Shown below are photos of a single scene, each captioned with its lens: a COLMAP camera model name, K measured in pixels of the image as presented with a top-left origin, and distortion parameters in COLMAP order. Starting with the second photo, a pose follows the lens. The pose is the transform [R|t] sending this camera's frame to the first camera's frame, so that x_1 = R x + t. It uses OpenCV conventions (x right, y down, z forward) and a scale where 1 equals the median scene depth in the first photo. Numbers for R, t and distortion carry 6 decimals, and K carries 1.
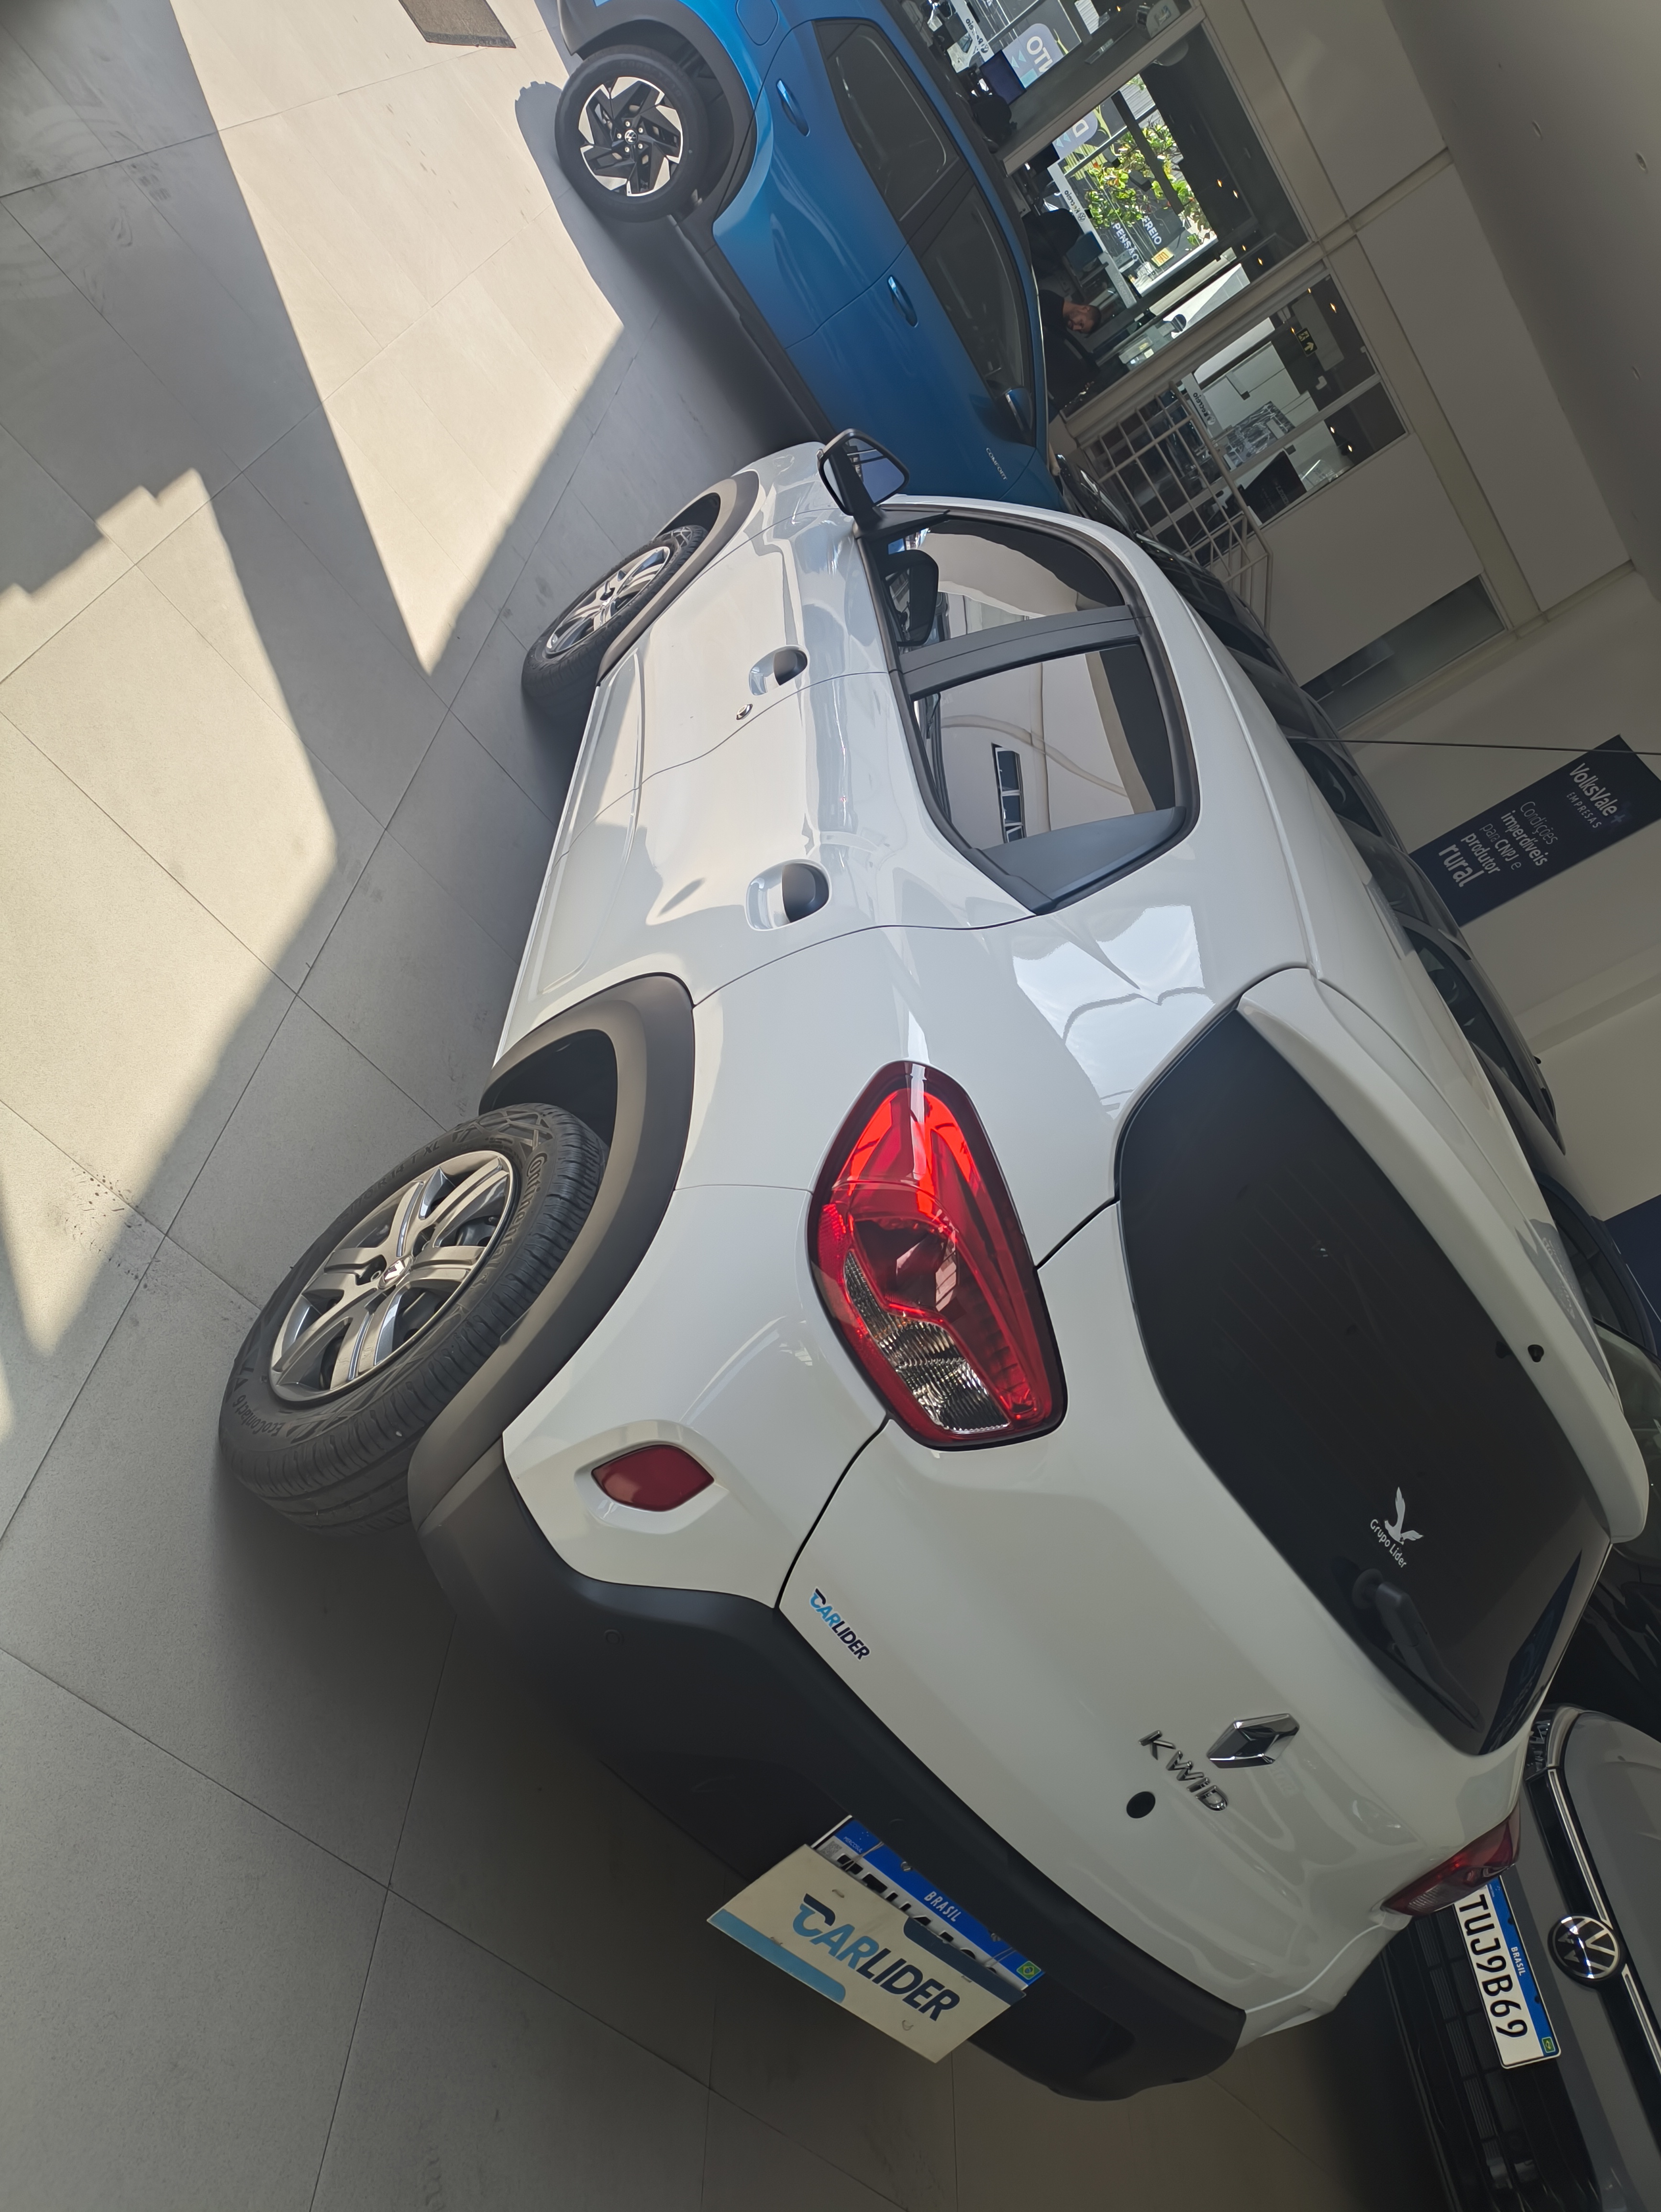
lens RADIAL K [[1620.4, 0, 821.2], [0, 1620.4, 1099.5], [0, 0, 1]] dist [-0.010809, 0.038396]
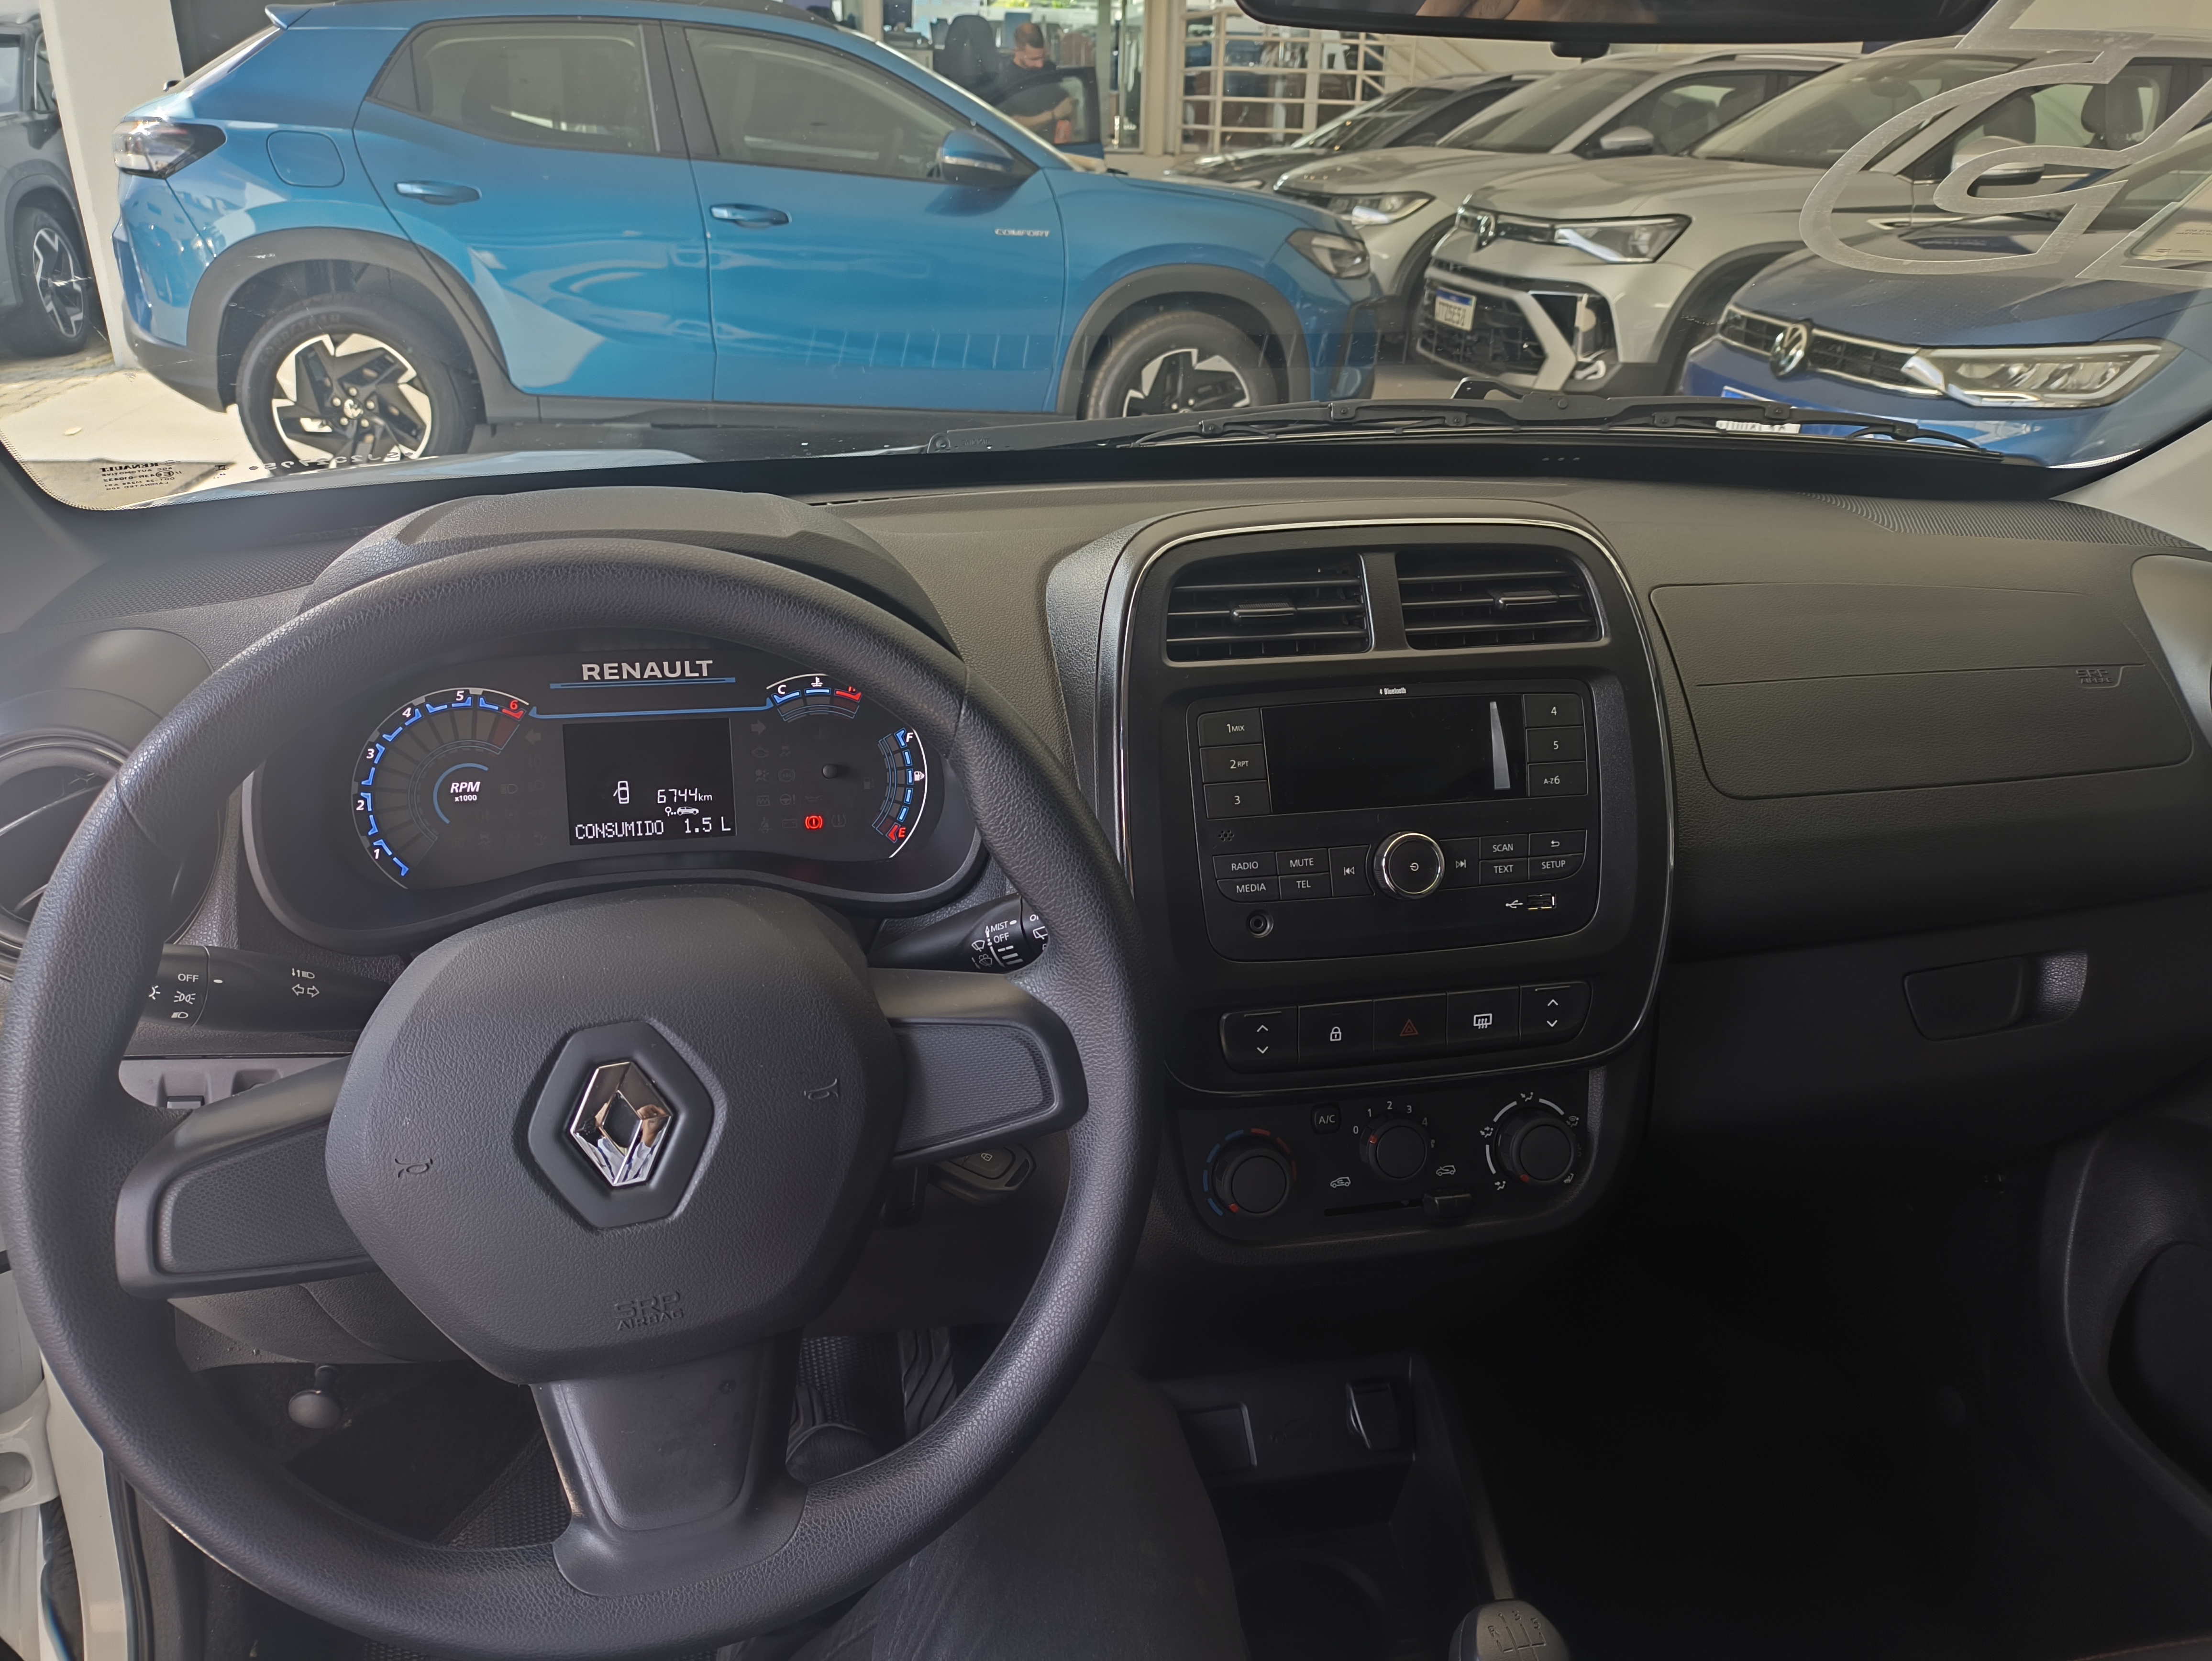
lens RADIAL K [[1647.7, 0, 1169.0], [0, 1647.7, 825.3], [0, 0, 1]] dist [0.021099, -0.002843]
pose [[0.599110, -0.781930, -0.172199, 0.294287], [0.761628, 0.622899, -0.178659, -0.352016], [0.246961, -0.024115, 0.968725, 1.551154]]
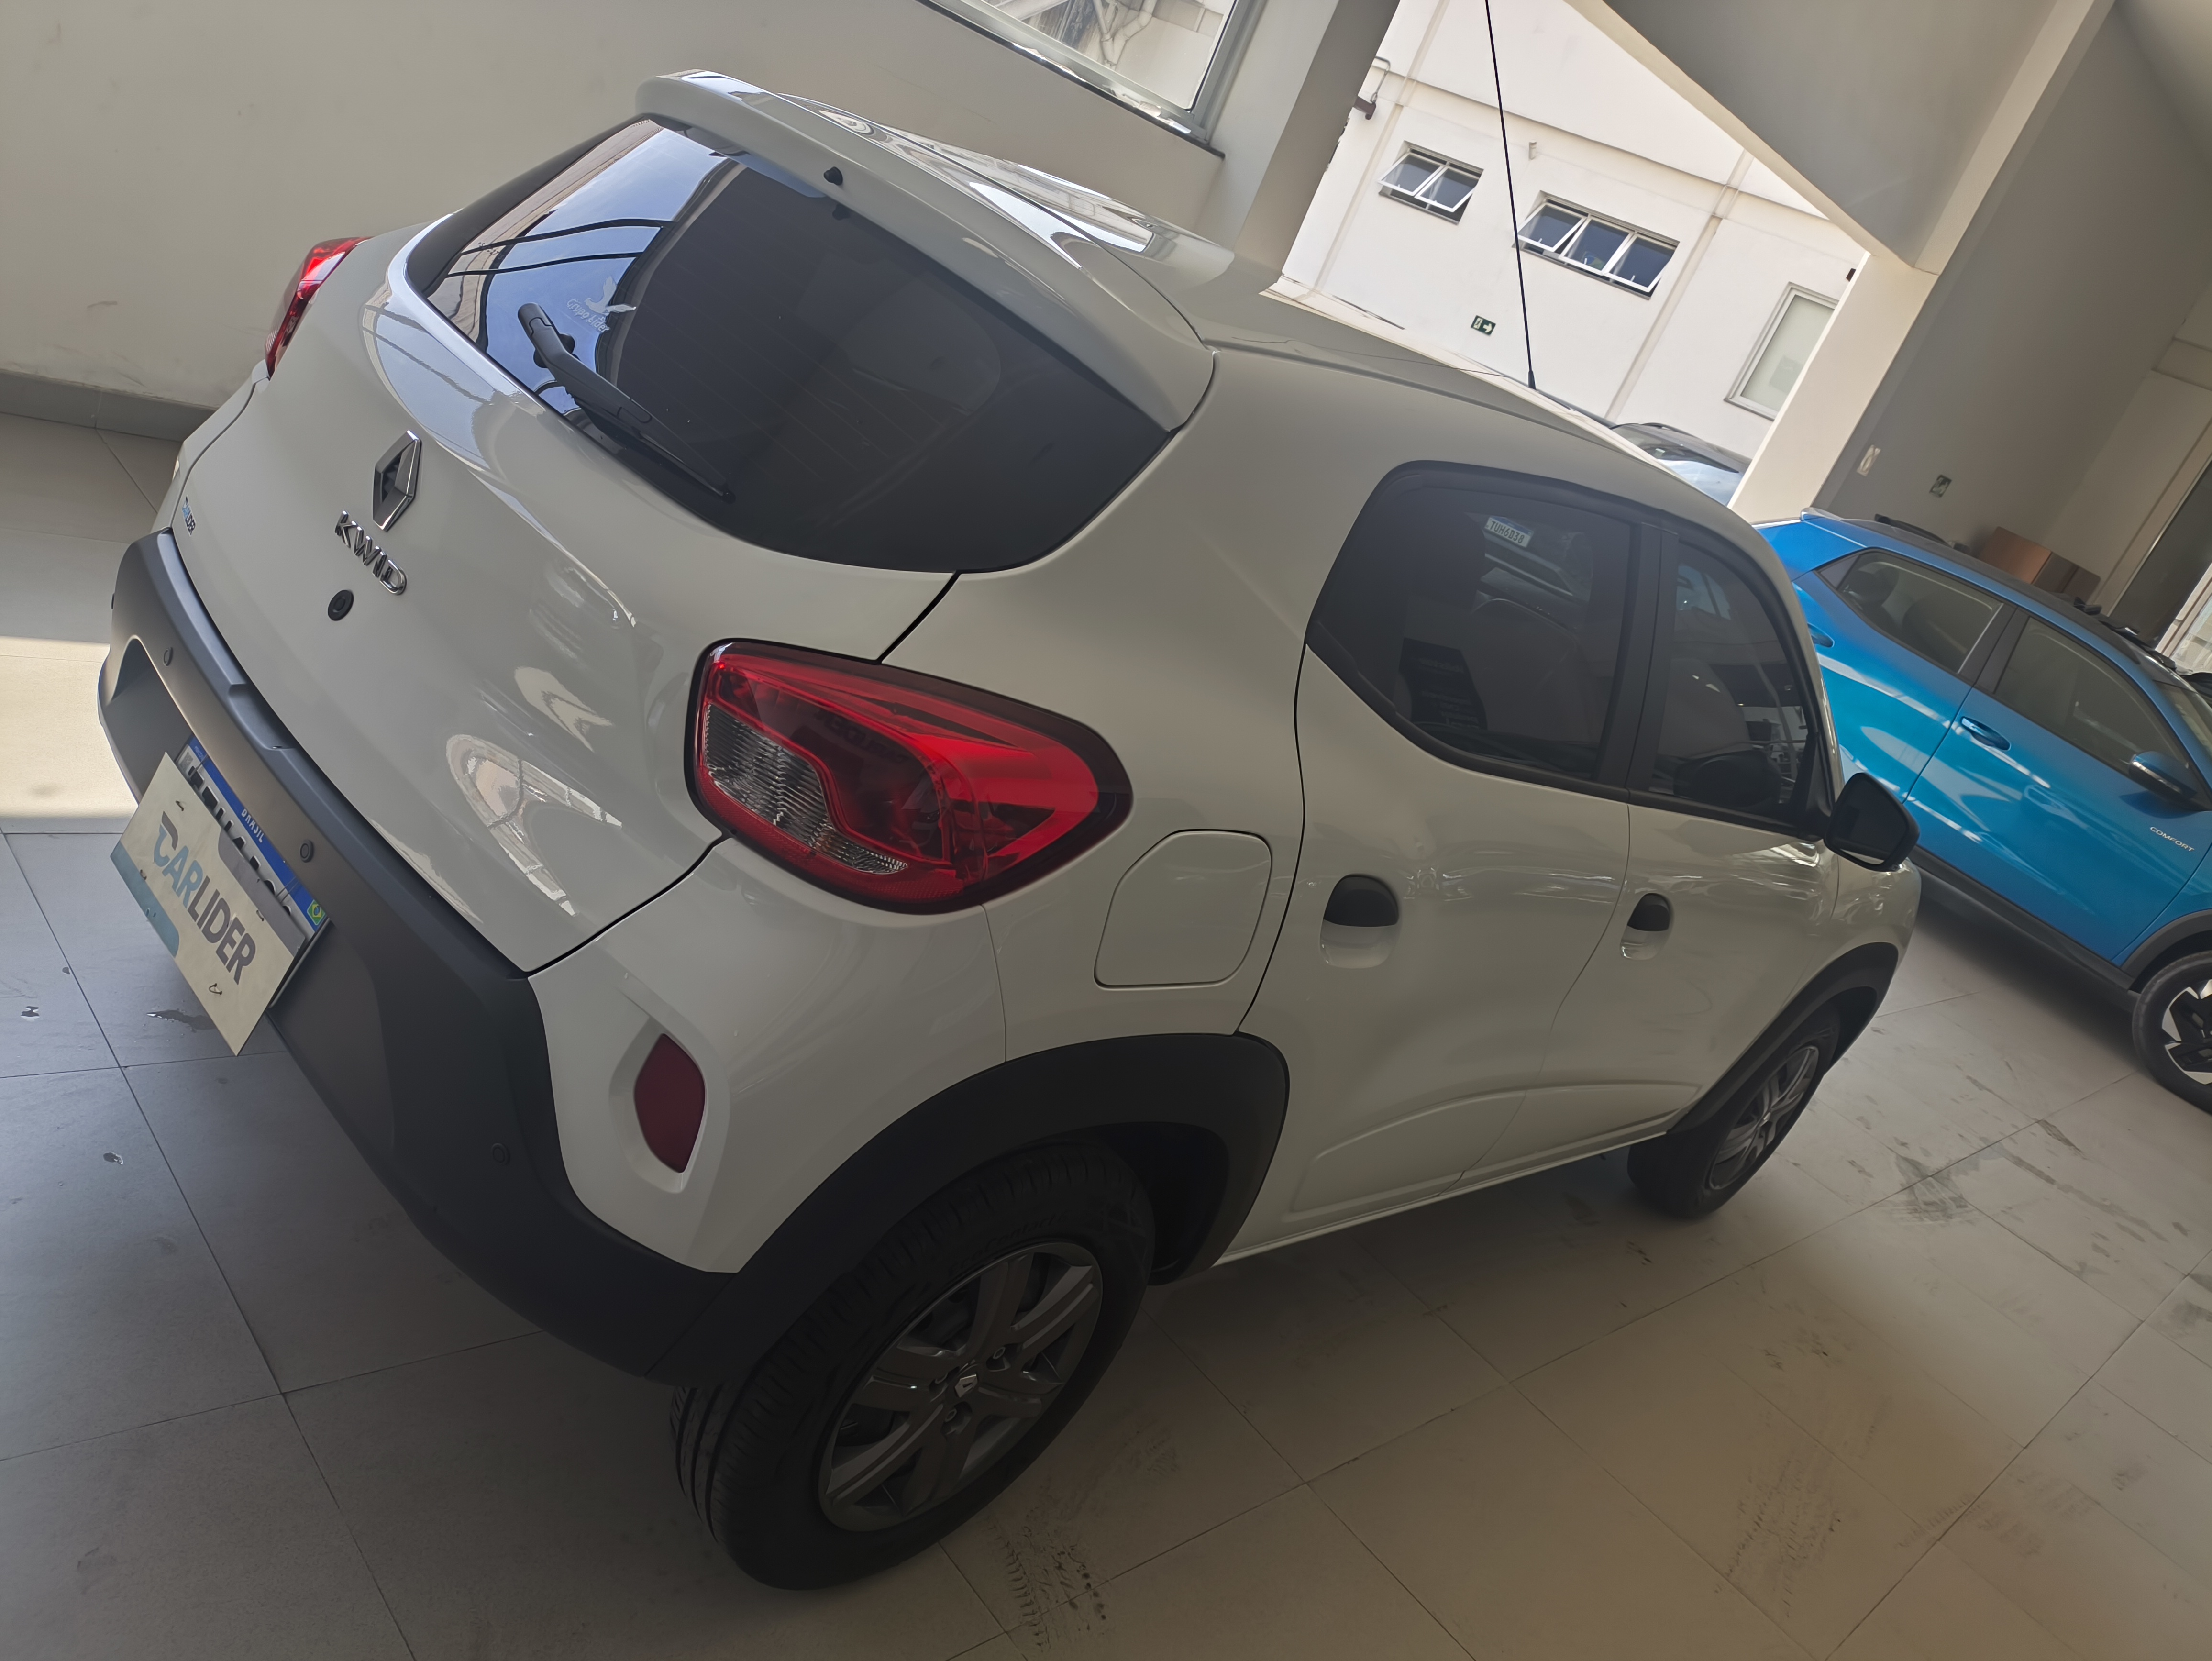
lens RADIAL K [[1620.4, 0, 1106.0], [0, 1620.4, 830.5], [0, 0, 1]] dist [-0.010809, 0.038396]
pose [[0.712293, -0.376902, -0.592101, 0.963402], [-0.134733, 0.754478, -0.642347, 1.016013], [0.688830, 0.537314, 0.486628, 0.862546]]
